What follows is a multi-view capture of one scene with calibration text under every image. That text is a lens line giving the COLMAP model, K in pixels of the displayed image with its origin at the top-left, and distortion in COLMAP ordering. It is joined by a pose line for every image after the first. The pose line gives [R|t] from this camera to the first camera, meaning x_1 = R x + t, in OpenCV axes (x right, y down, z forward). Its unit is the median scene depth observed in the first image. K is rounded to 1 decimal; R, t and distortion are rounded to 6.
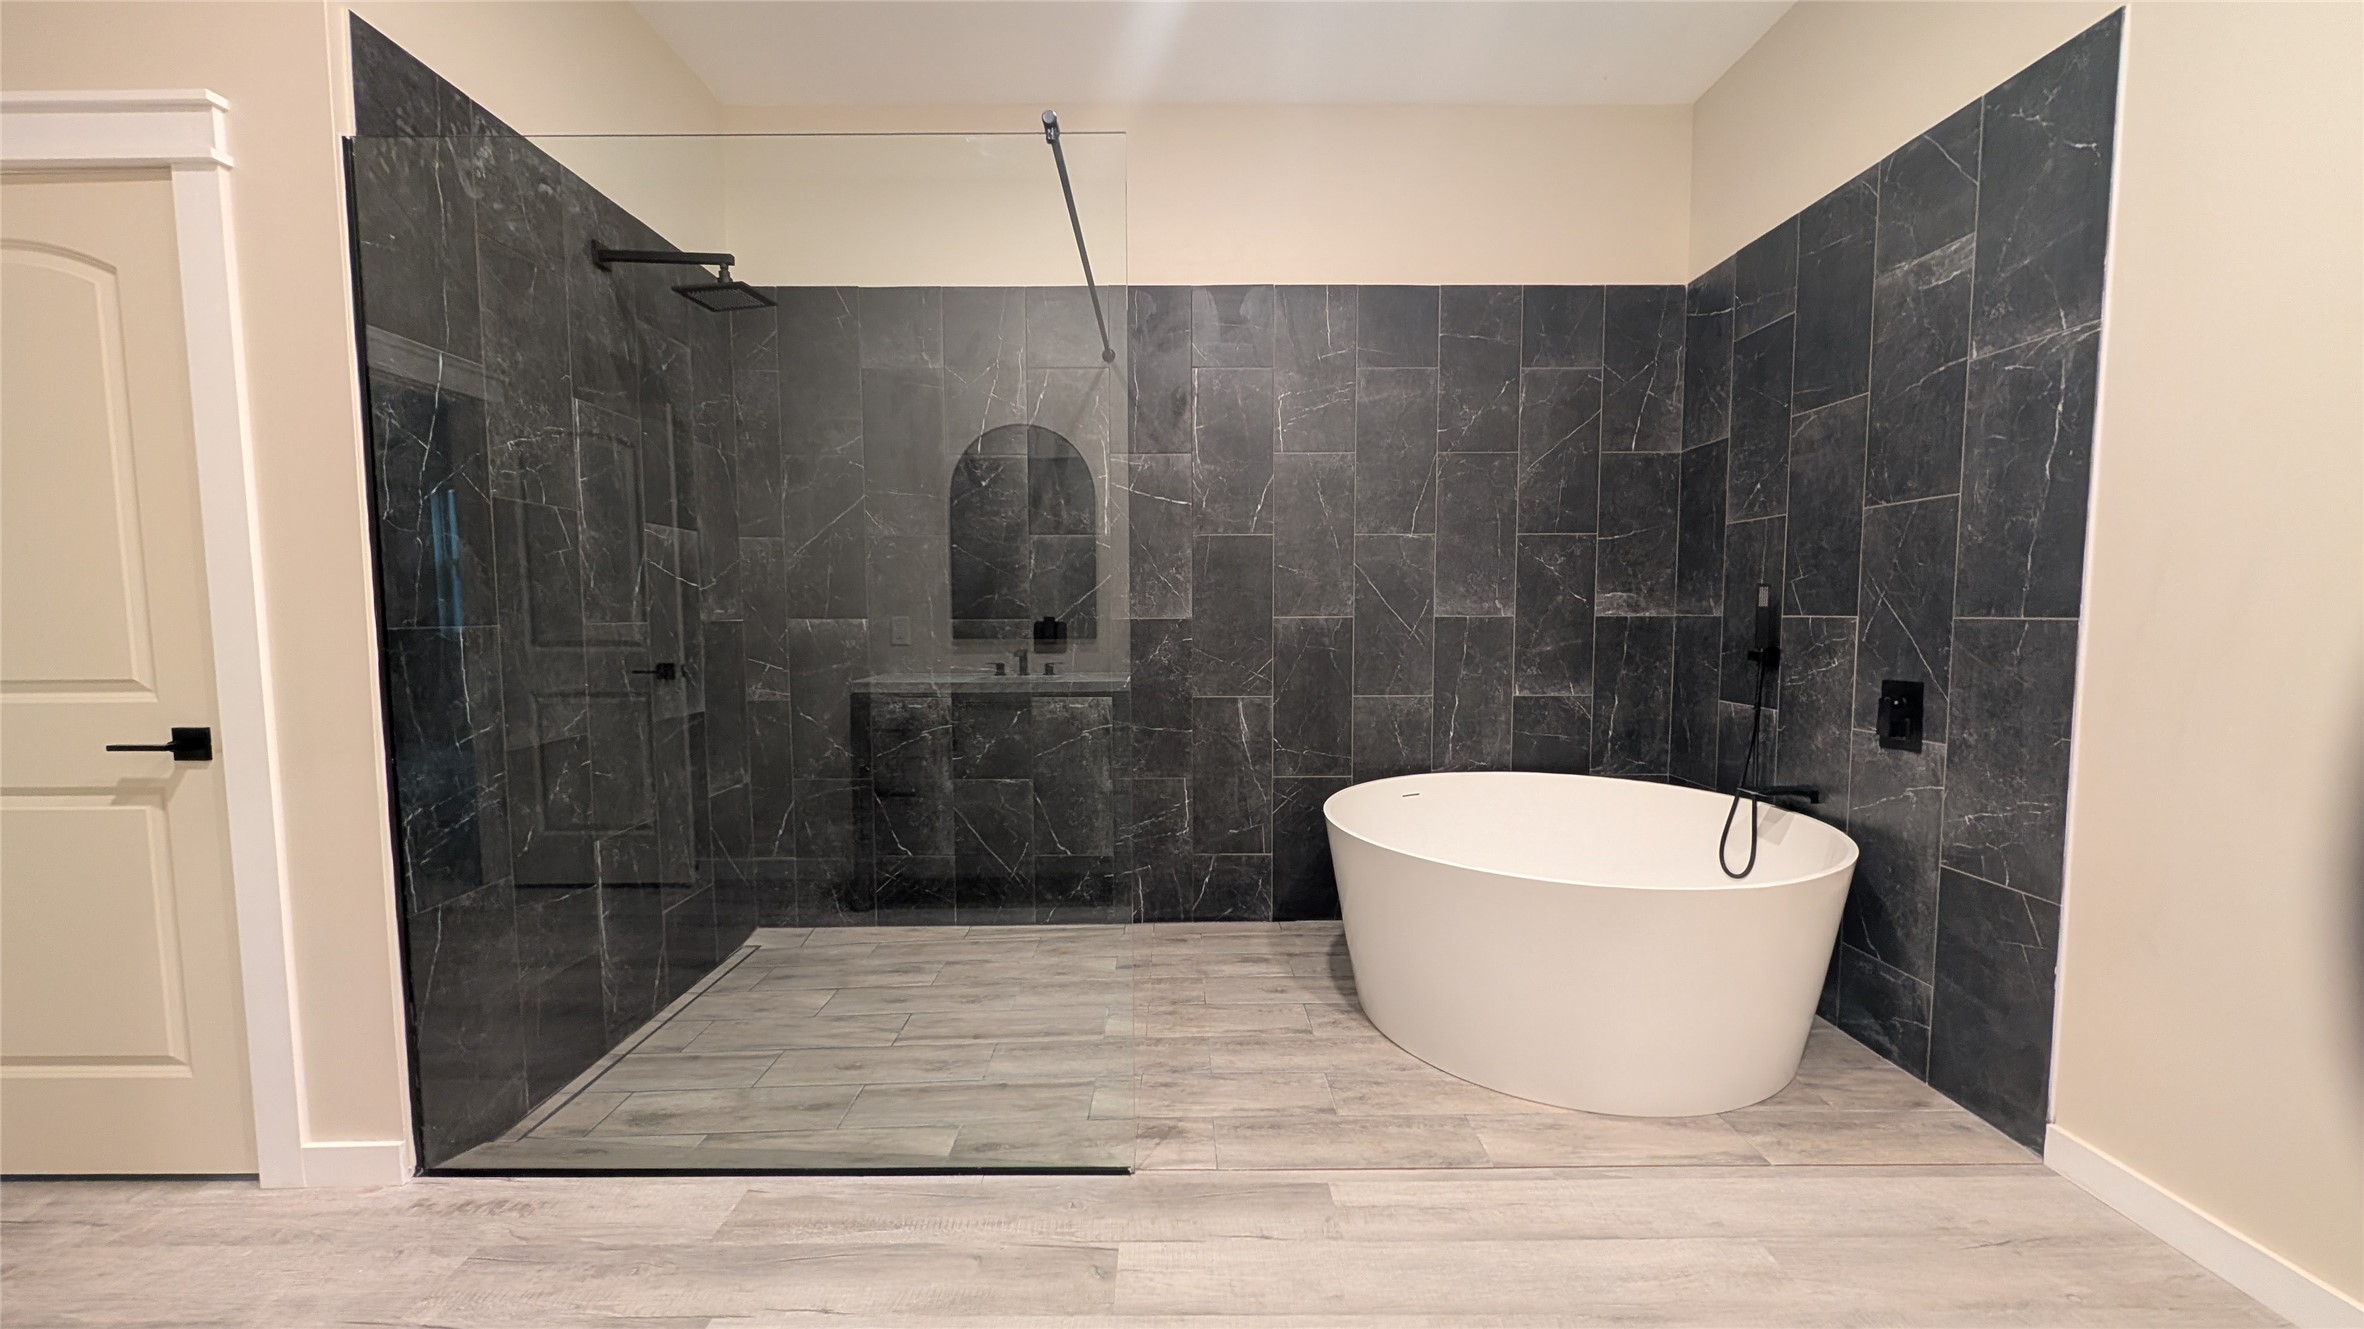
lens RADIAL K [[885.5, 0, 1178.0], [0, 885.5, 673.6], [0, 0, 1]] dist [-0.001393, -0.000255]
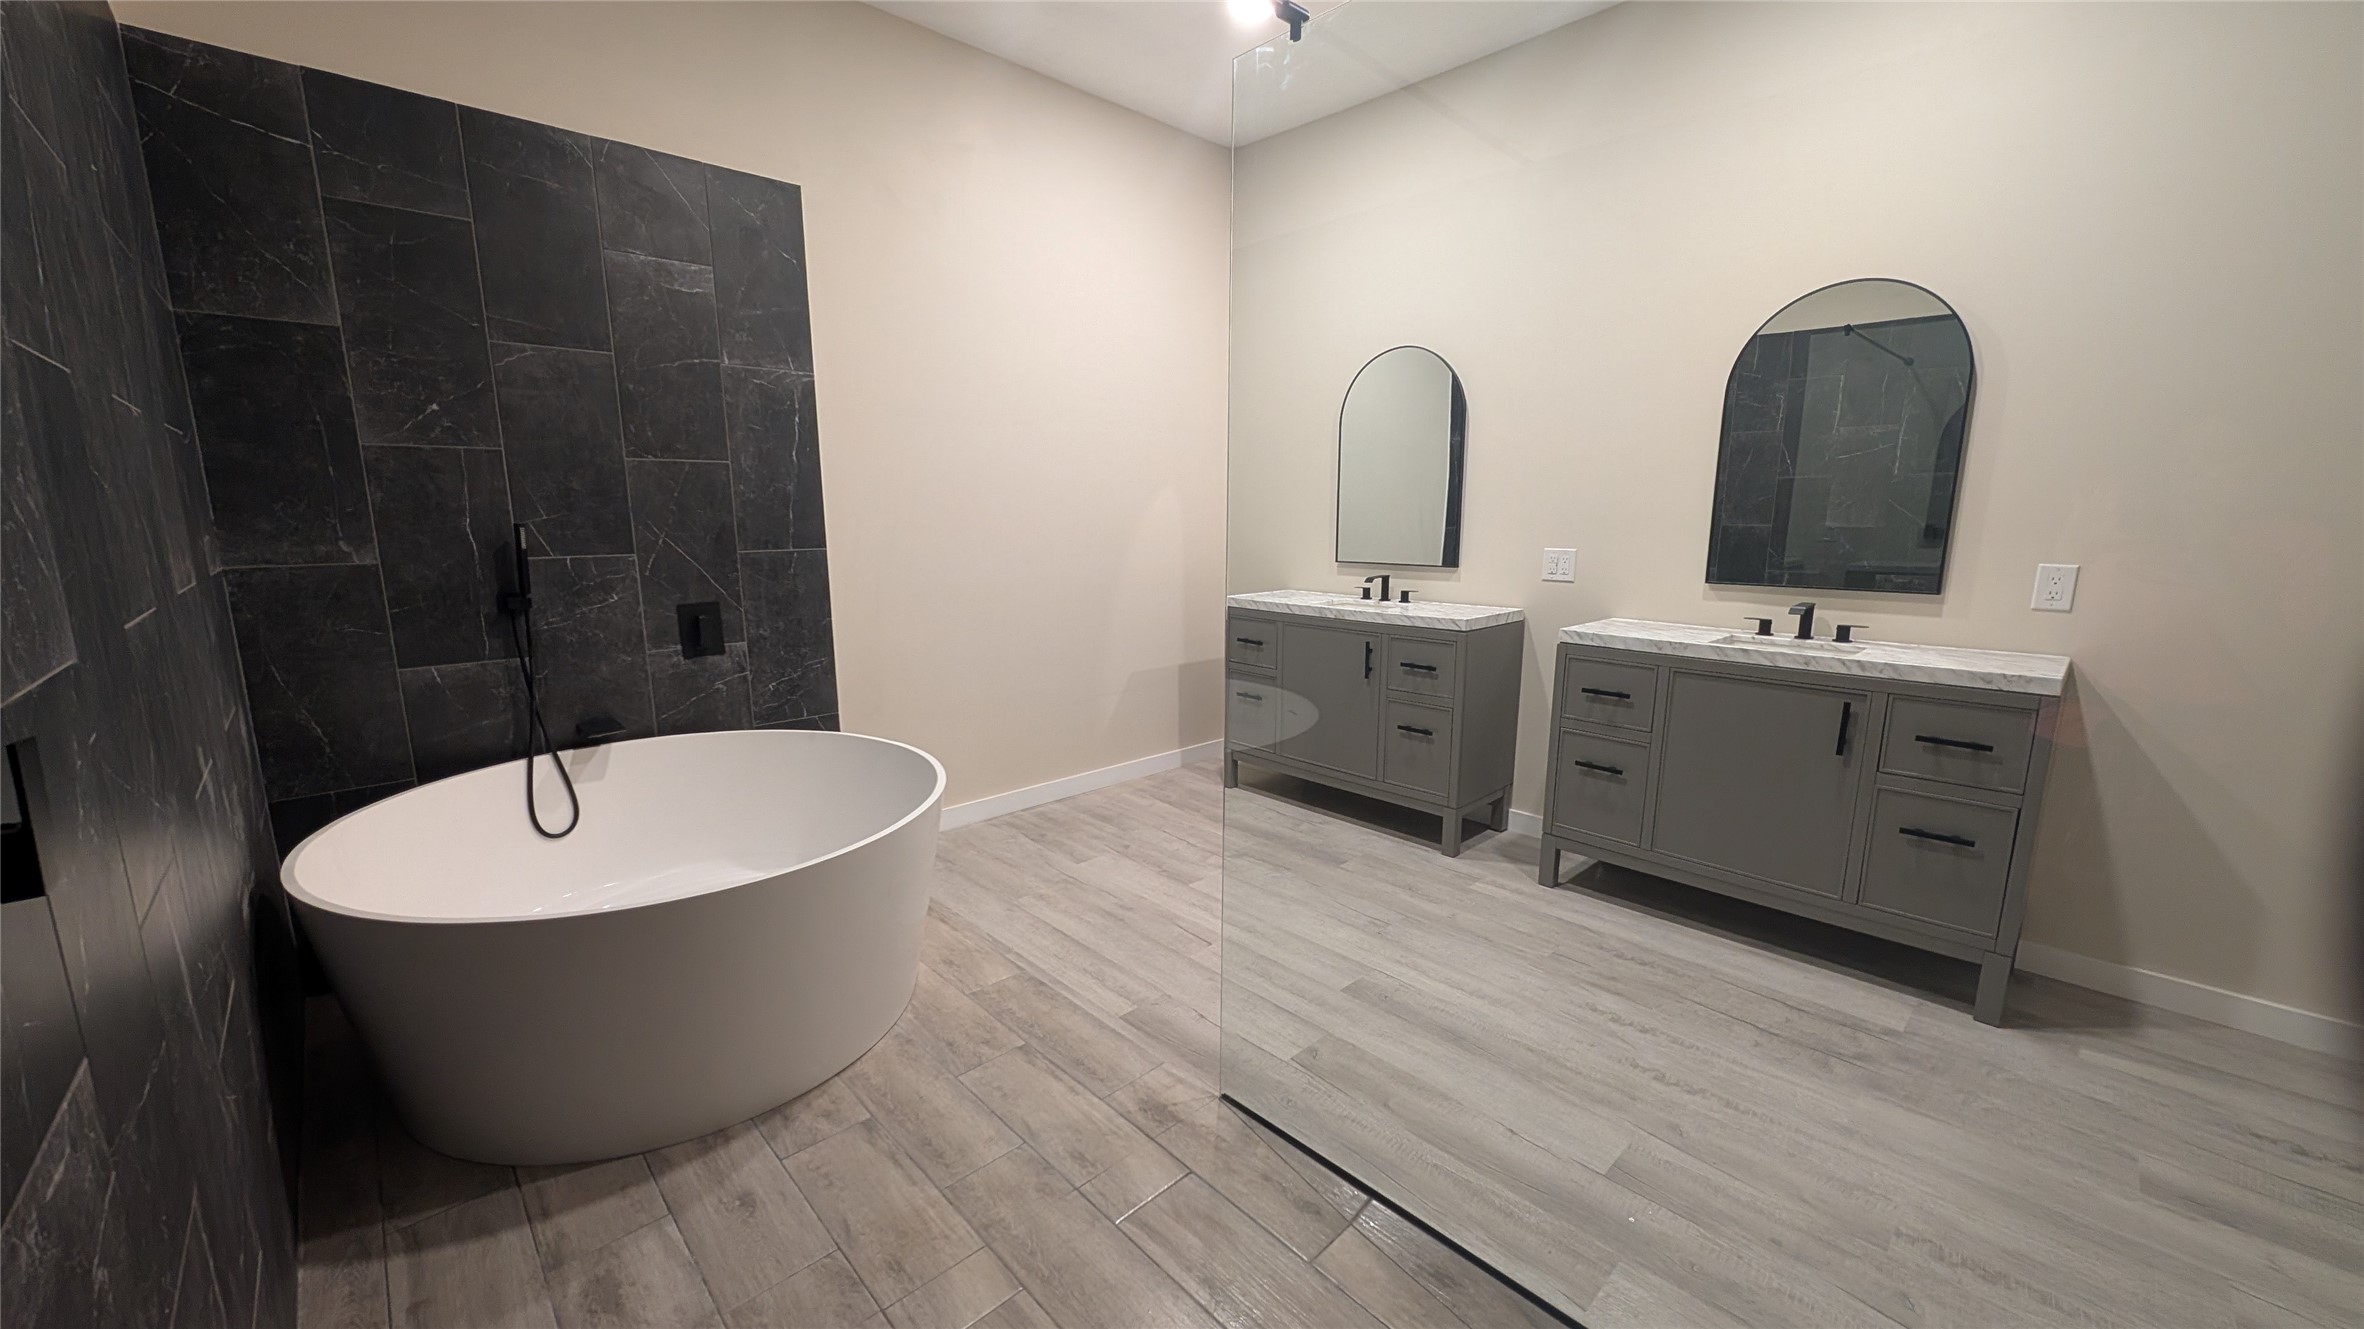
lens RADIAL K [[885.5, 0, 1178.0], [0, 885.5, 673.6], [0, 0, 1]] dist [-0.001393, -0.000255]
pose [[-0.685431, -0.131888, 0.716094, -0.616286], [0.053613, 0.971648, 0.230272, -0.156860], [-0.726161, 0.196227, -0.658927, 1.419298]]
